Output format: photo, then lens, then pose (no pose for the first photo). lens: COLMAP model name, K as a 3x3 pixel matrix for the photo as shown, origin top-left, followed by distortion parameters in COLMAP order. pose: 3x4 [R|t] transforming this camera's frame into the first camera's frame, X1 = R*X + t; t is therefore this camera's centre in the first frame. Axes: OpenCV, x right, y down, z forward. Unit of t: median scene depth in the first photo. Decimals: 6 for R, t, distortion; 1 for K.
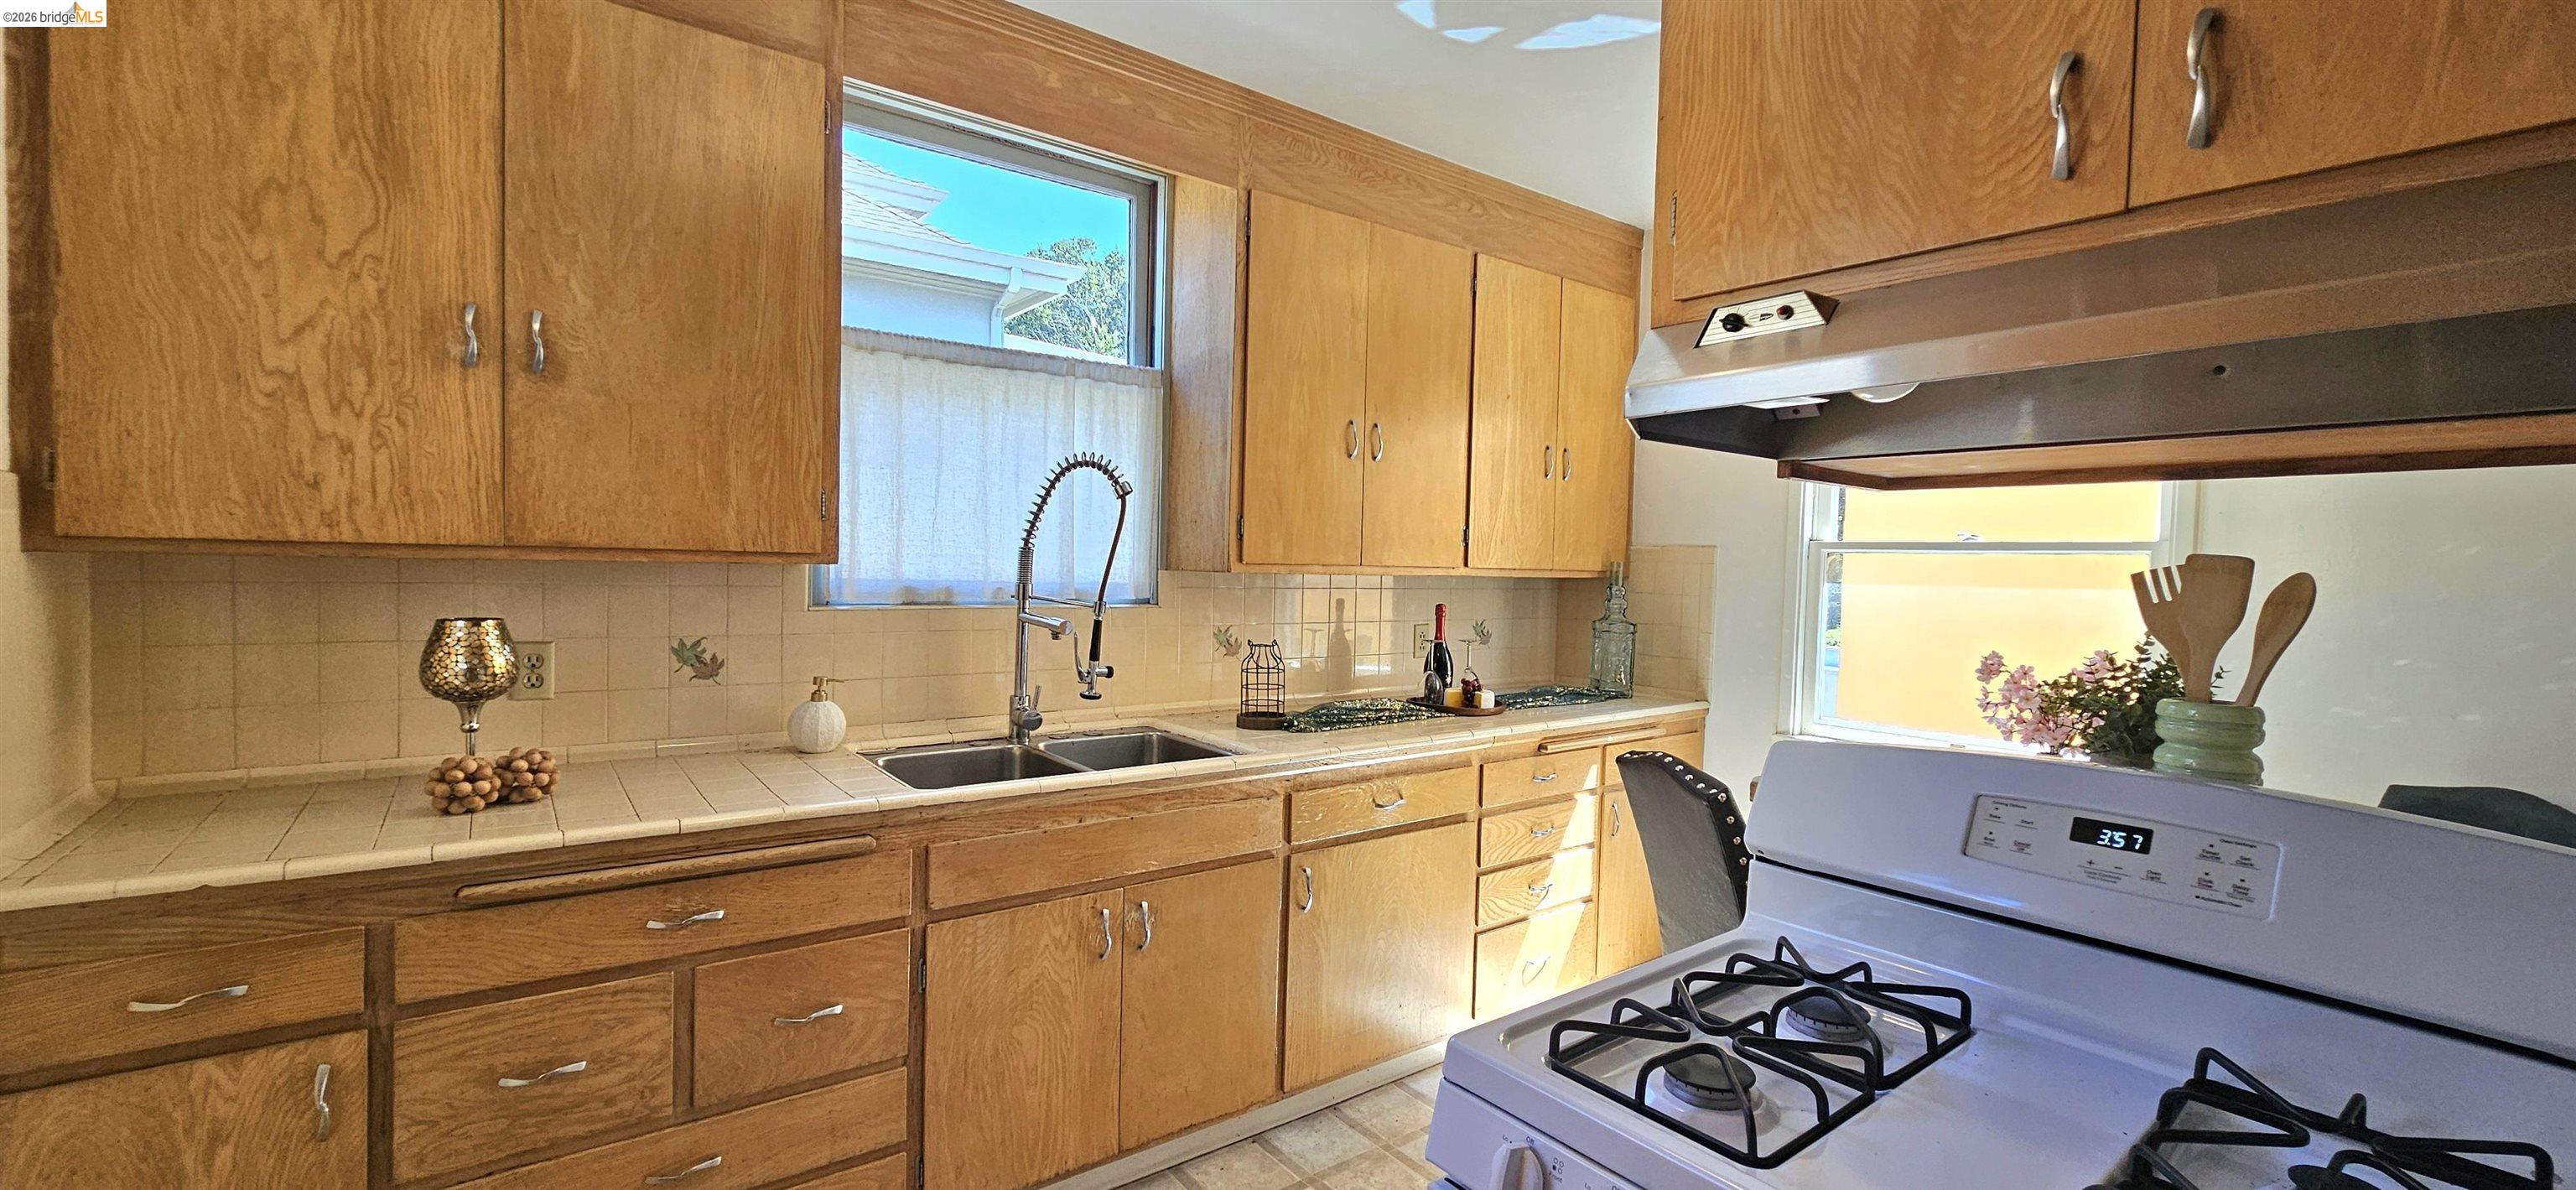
lens RADIAL K [[1067.6, 0, 1288.0], [0, 1067.6, 595.0], [0, 0, 1]] dist [-0.001827, 0.000079]
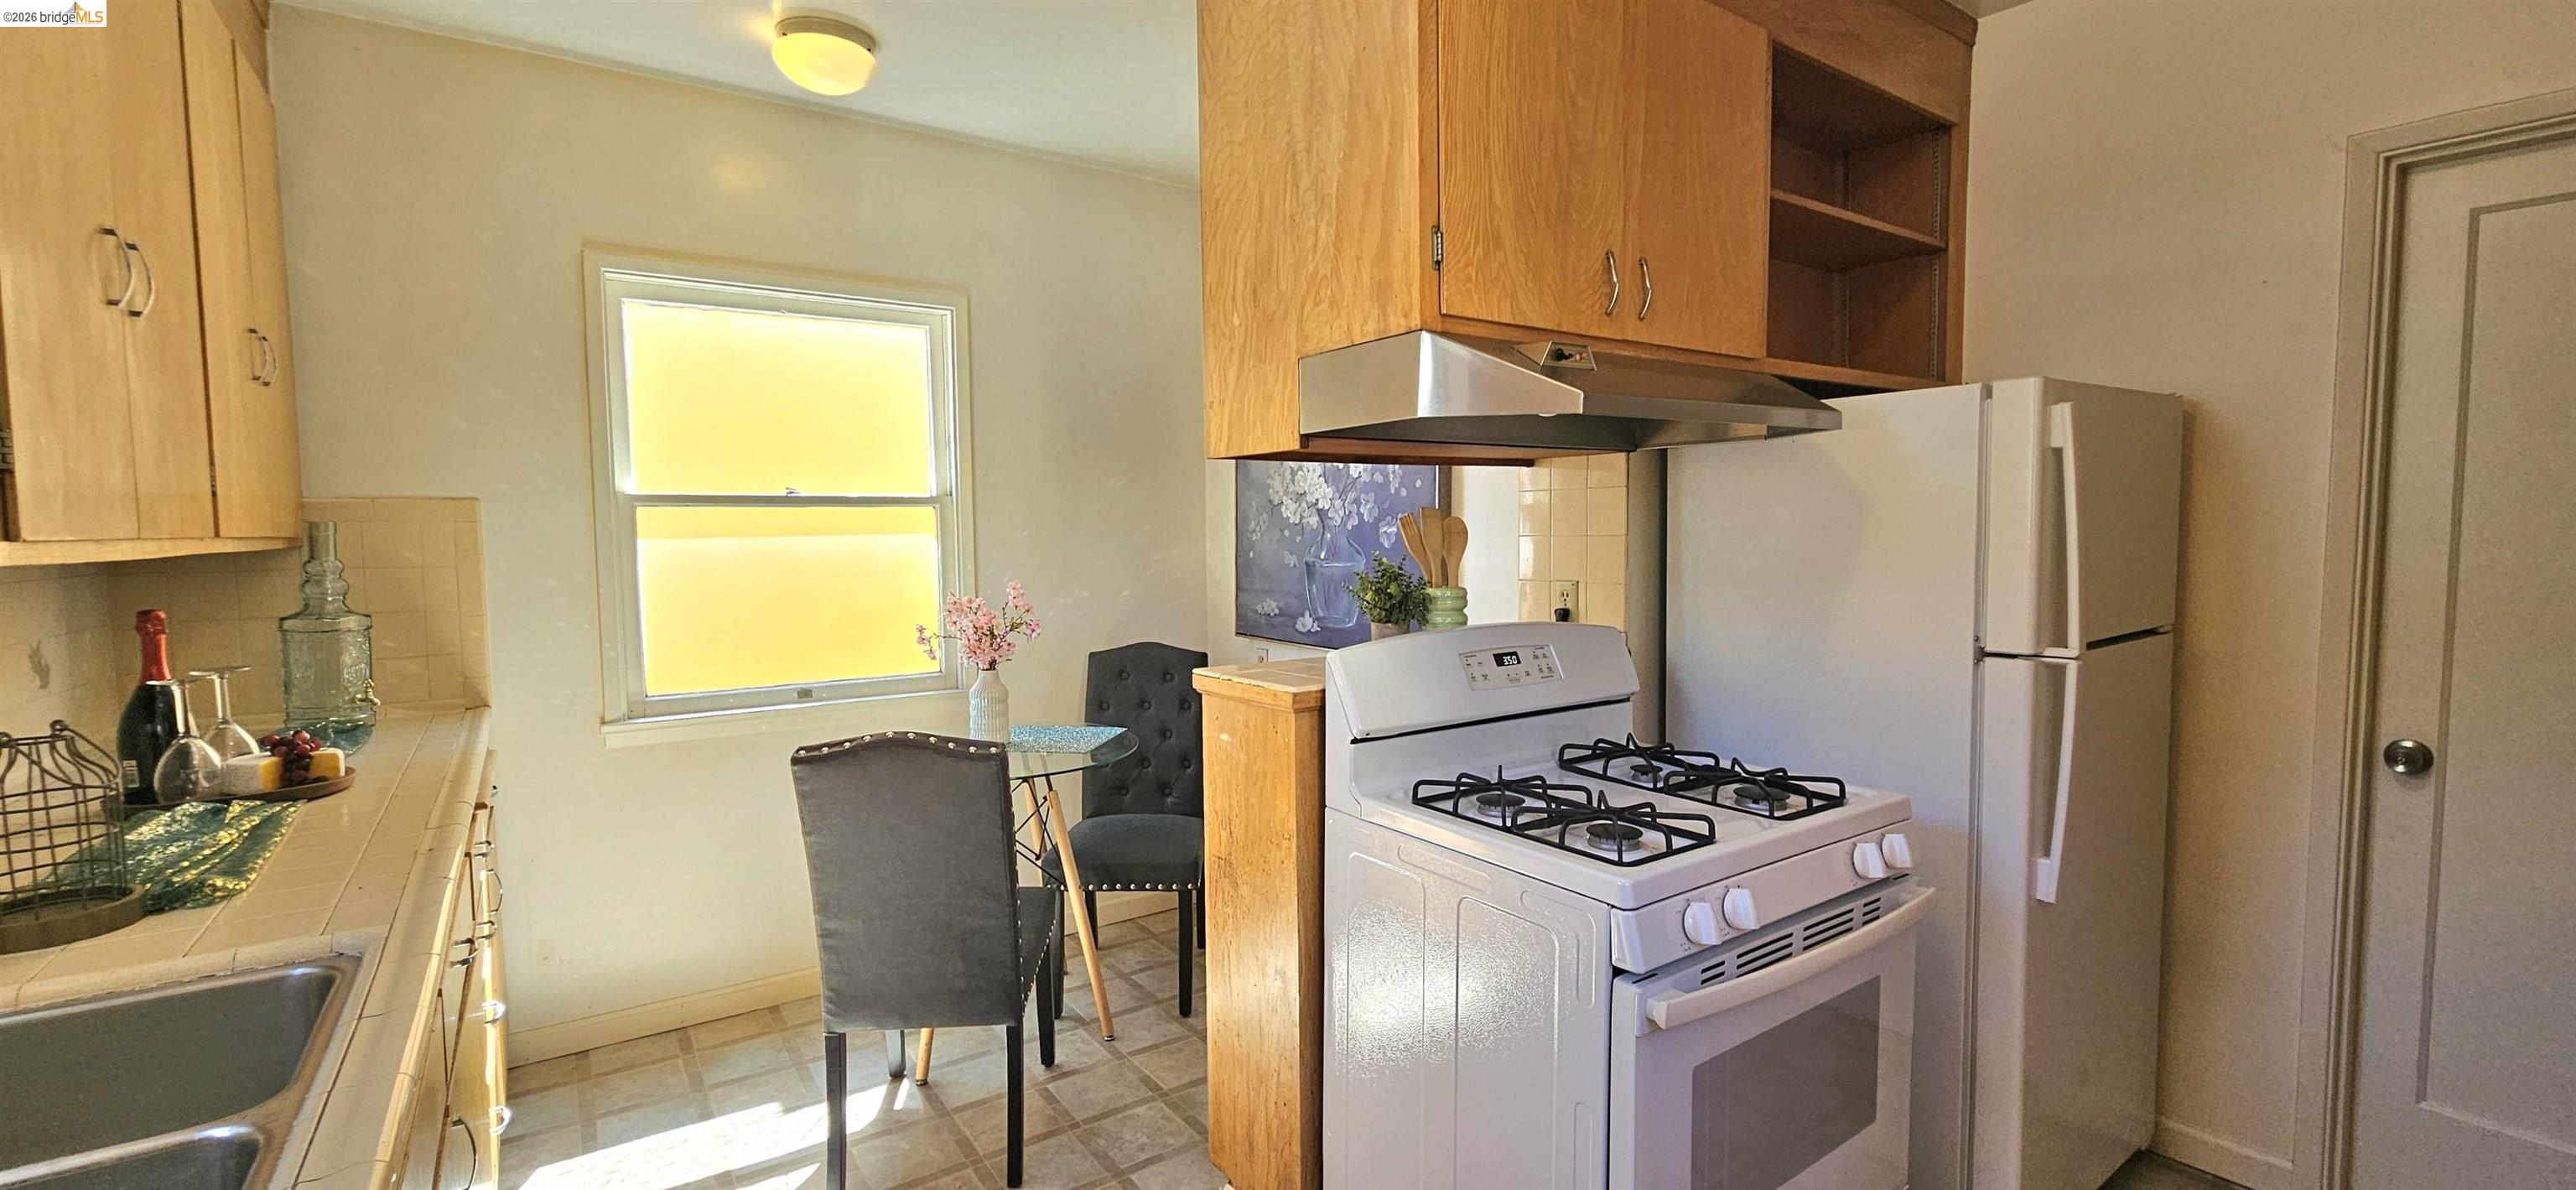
lens RADIAL K [[1067.6, 0, 1288.0], [0, 1067.6, 595.0], [0, 0, 1]] dist [-0.001827, 0.000079]
pose [[0.040574, -0.090345, 0.995084, -1.031218], [0.042208, 0.995170, 0.088632, -0.063607], [-0.998285, 0.038405, 0.044191, 1.226286]]
